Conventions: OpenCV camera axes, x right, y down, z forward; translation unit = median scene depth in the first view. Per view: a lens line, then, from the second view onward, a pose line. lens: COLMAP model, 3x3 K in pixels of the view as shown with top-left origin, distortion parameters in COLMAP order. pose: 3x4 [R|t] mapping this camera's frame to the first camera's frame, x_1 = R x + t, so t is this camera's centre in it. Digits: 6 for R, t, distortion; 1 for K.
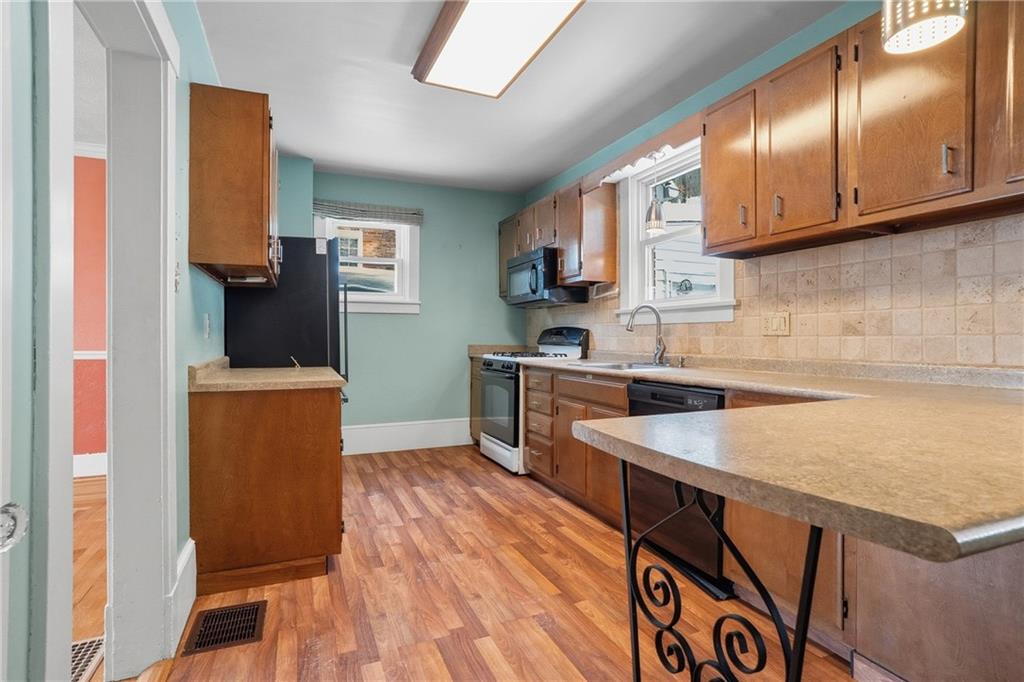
lens RADIAL K [[507.4, 0, 503.3], [0, 507.4, 337.4], [0, 0, 1]] dist [-0.026884, 0.004756]
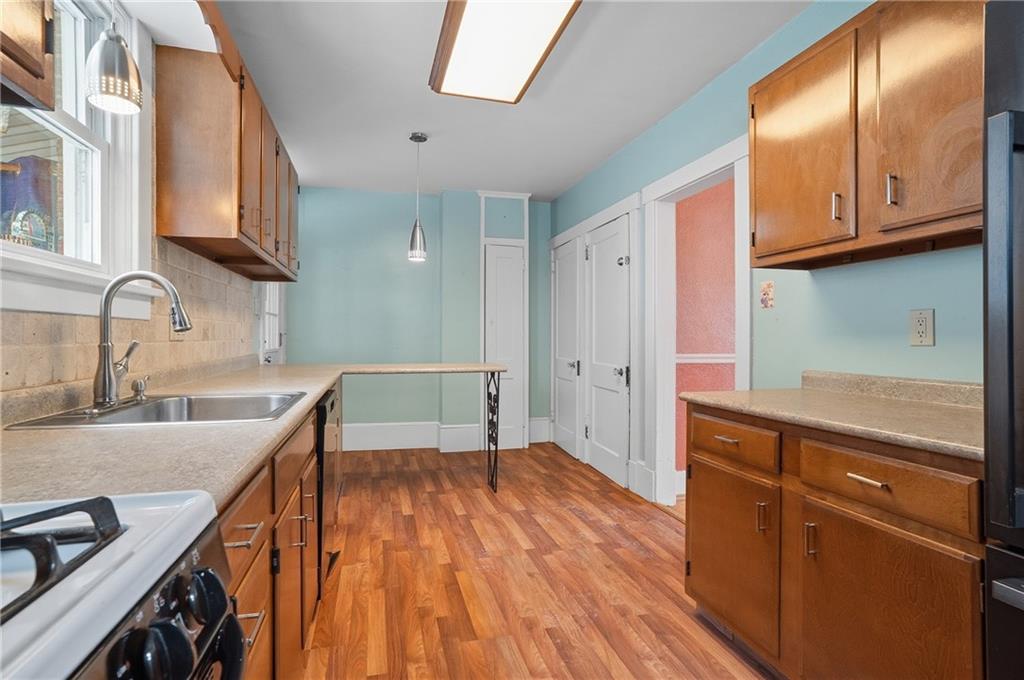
lens RADIAL K [[507.4, 0, 511.6], [0, 507.4, 337.8], [0, 0, 1]] dist [-0.026884, 0.004756]
pose [[-0.991844, 0.002620, 0.127431, -0.096969], [0.002335, 0.999994, -0.002382, -0.004972], [-0.127437, -0.002065, -0.991845, 1.335253]]
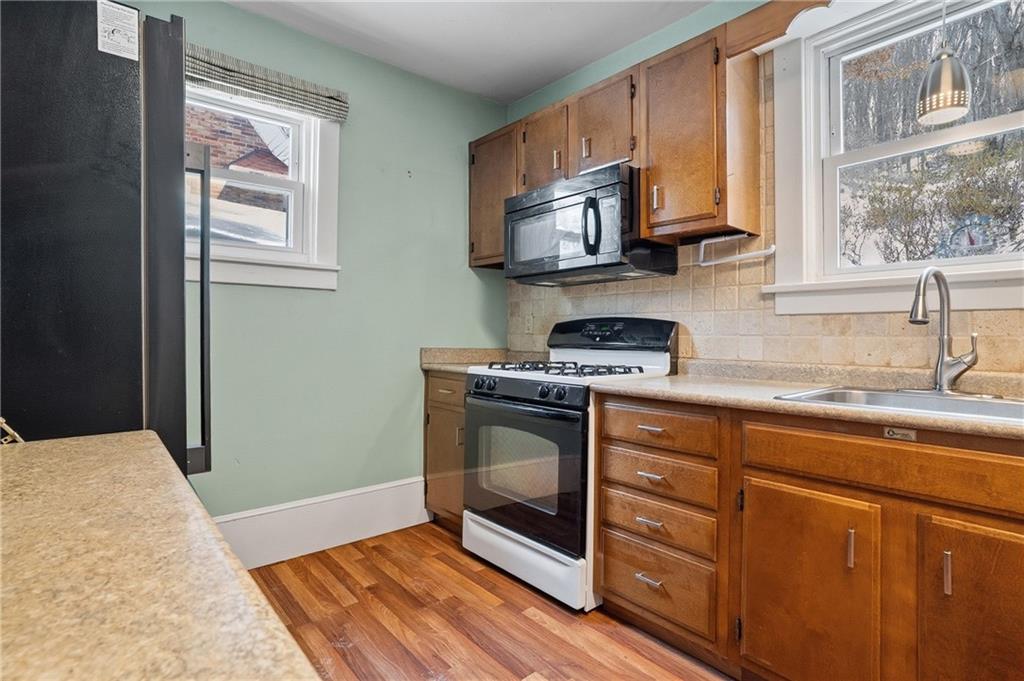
lens RADIAL K [[507.4, 0, 503.6], [0, 507.4, 336.3], [0, 0, 1]] dist [-0.026884, 0.004756]
pose [[0.954226, 0.007205, 0.298998, -0.227731], [-0.007380, 0.999973, -0.000543, 0.001913], [-0.298994, -0.001689, 0.954253, 0.645816]]
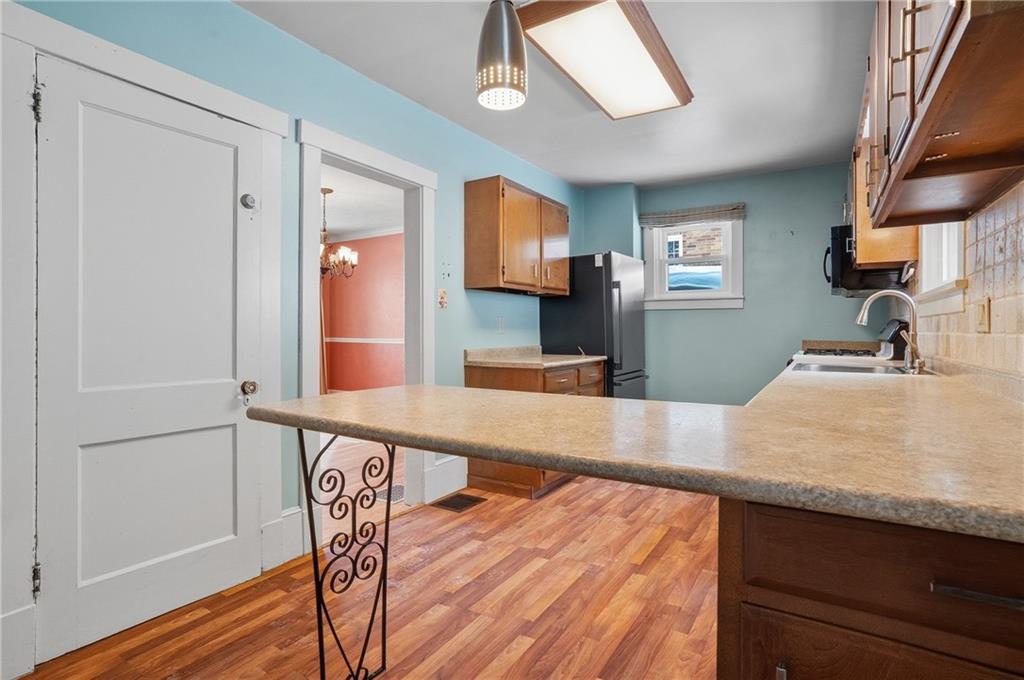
lens RADIAL K [[507.4, 0, 508.2], [0, 507.4, 338.6], [0, 0, 1]] dist [-0.026884, 0.004756]
pose [[0.579024, 0.010250, -0.815246, 0.538704], [0.001532, 0.999906, 0.013659, -0.002422], [0.815309, -0.009158, 0.578954, 0.083153]]
